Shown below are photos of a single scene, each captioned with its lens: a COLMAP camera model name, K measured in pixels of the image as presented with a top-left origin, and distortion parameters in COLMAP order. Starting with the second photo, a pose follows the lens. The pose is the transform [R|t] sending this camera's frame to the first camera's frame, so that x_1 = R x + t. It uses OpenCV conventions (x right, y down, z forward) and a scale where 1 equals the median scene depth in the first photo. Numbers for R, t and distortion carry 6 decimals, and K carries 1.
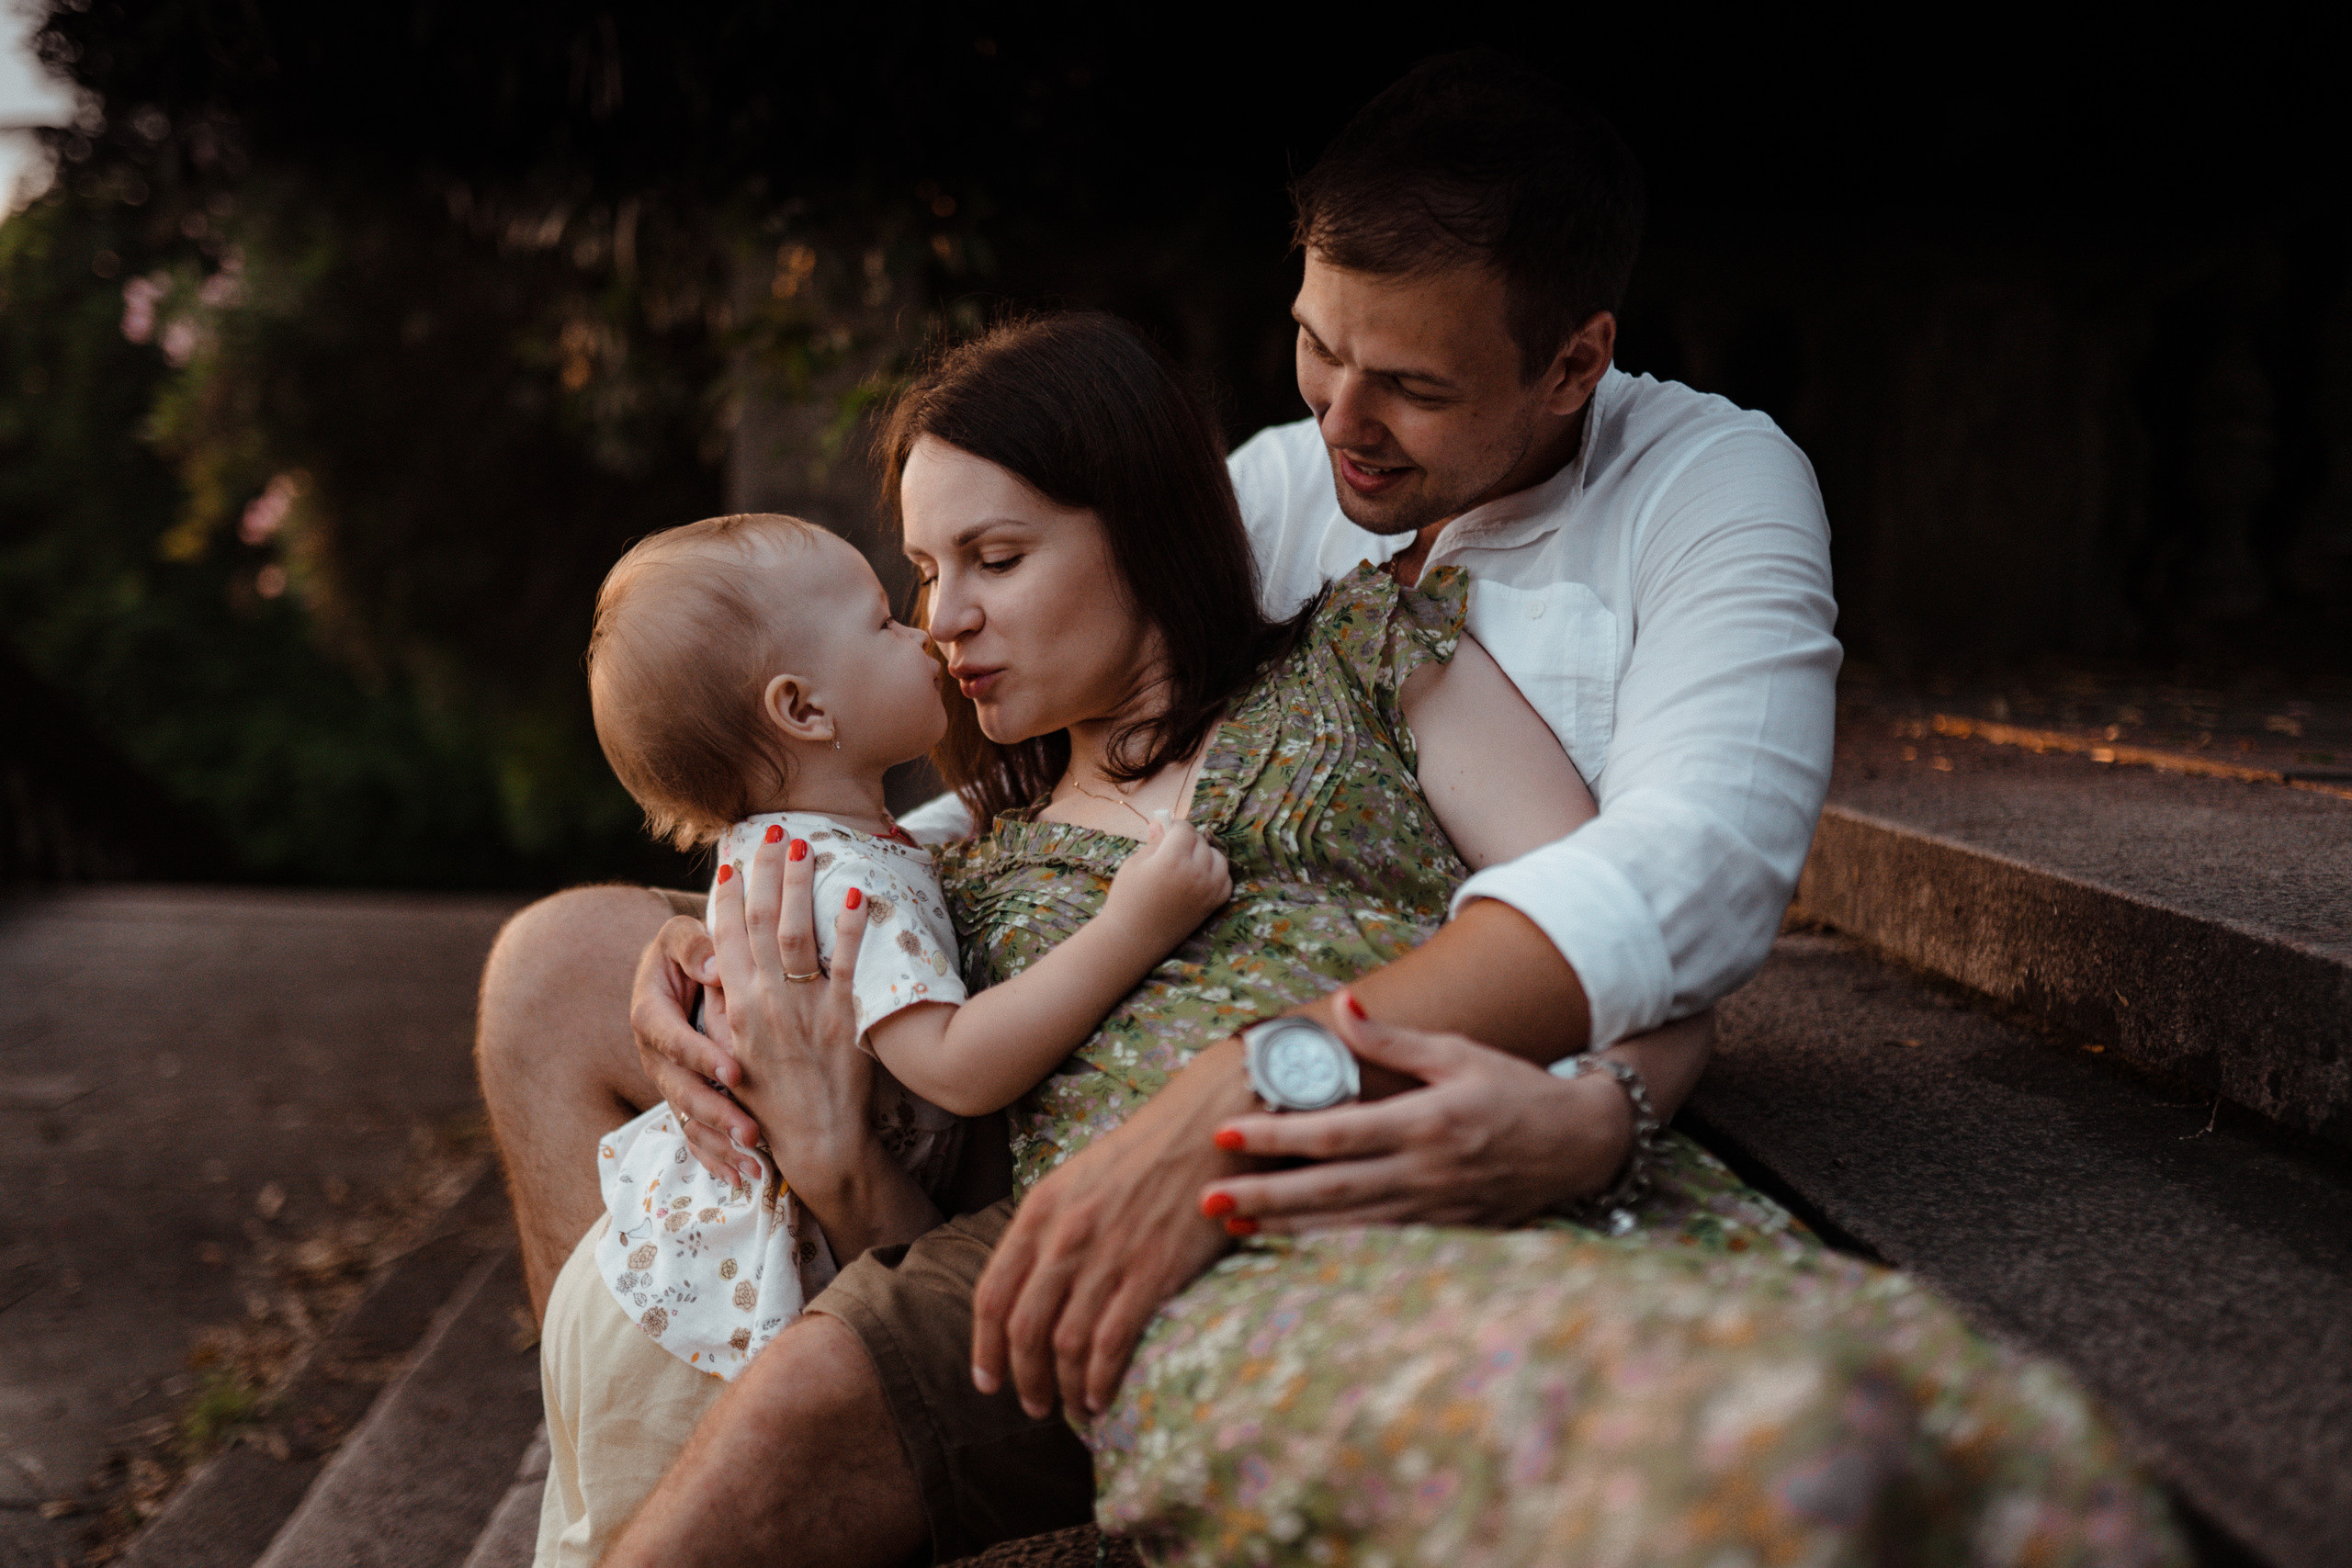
lens RADIAL K [[1905.9, 0, 1133.2], [0, 1905.9, 778.1], [0, 0, 1]] dist [-0.111477, 0.018698]
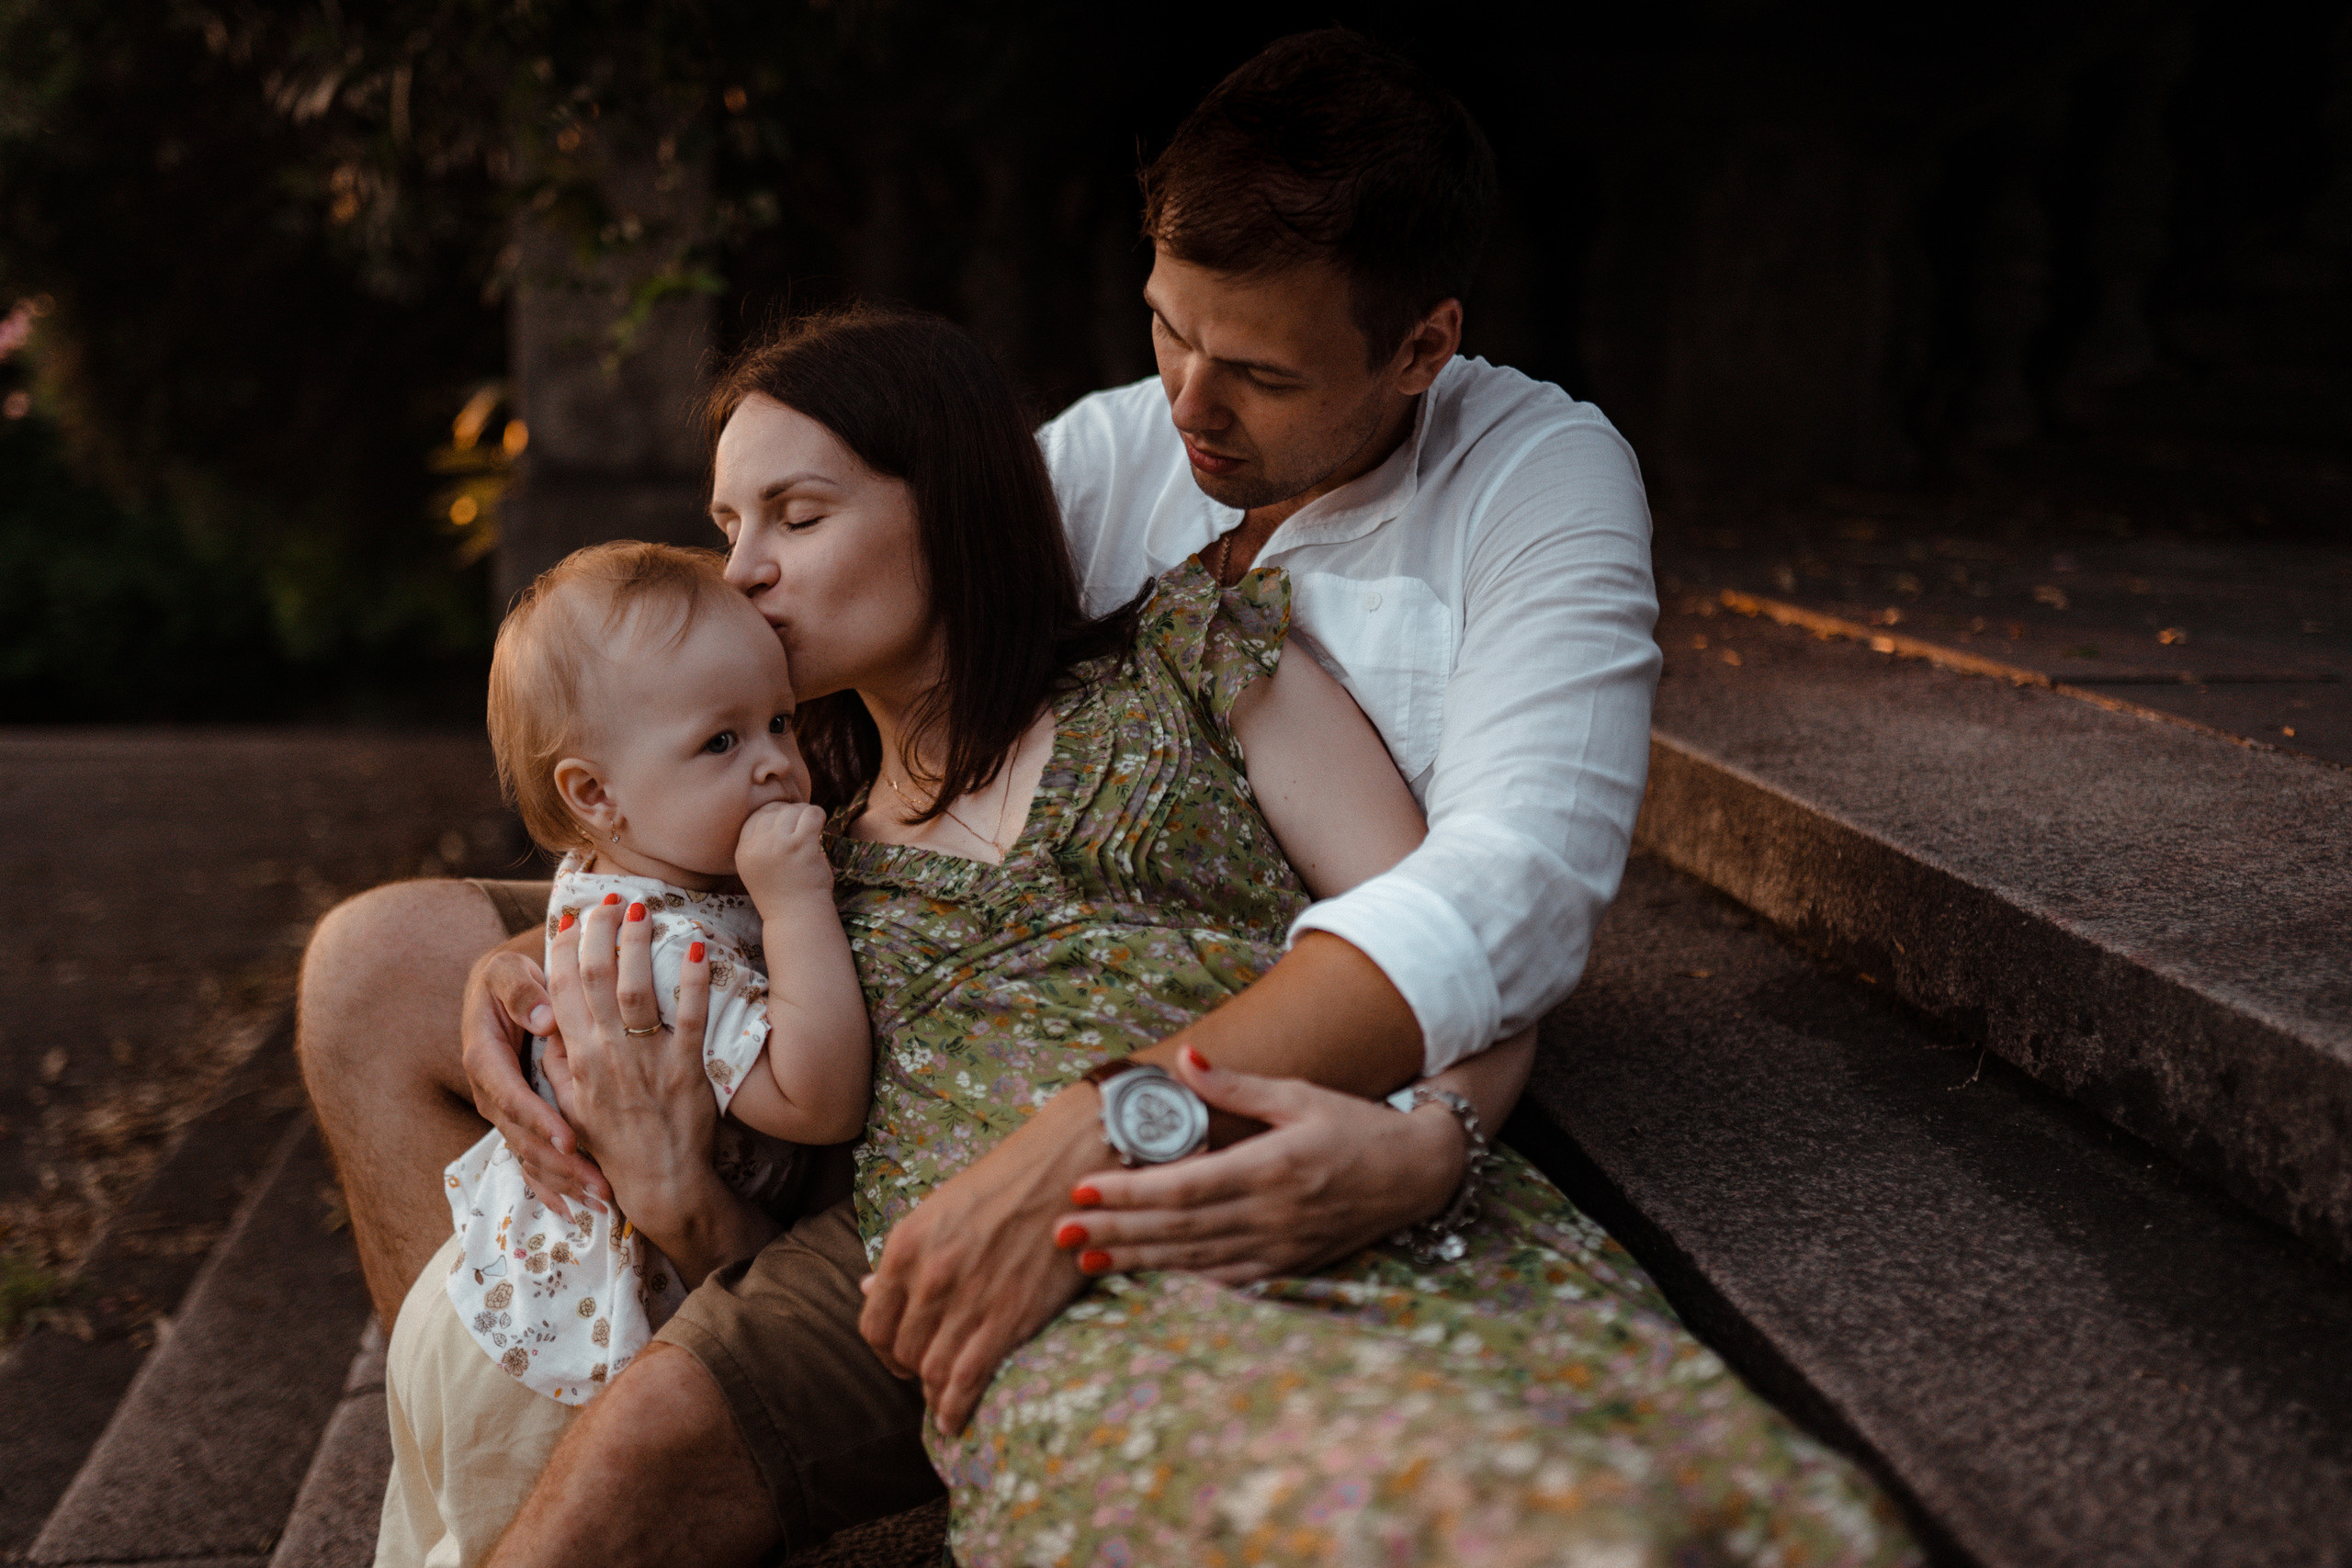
lens RADIAL K [[1905.9, 0, 1133.2], [0, 1905.9, 778.1], [0, 0, 1]] dist [-0.111477, 0.018698]
pose [[0.993114, -0.009609, 0.116757, -0.031052], [-0.006595, 0.990465, 0.137606, -0.148746], [-0.116966, -0.137429, 0.983581, 0.011476]]
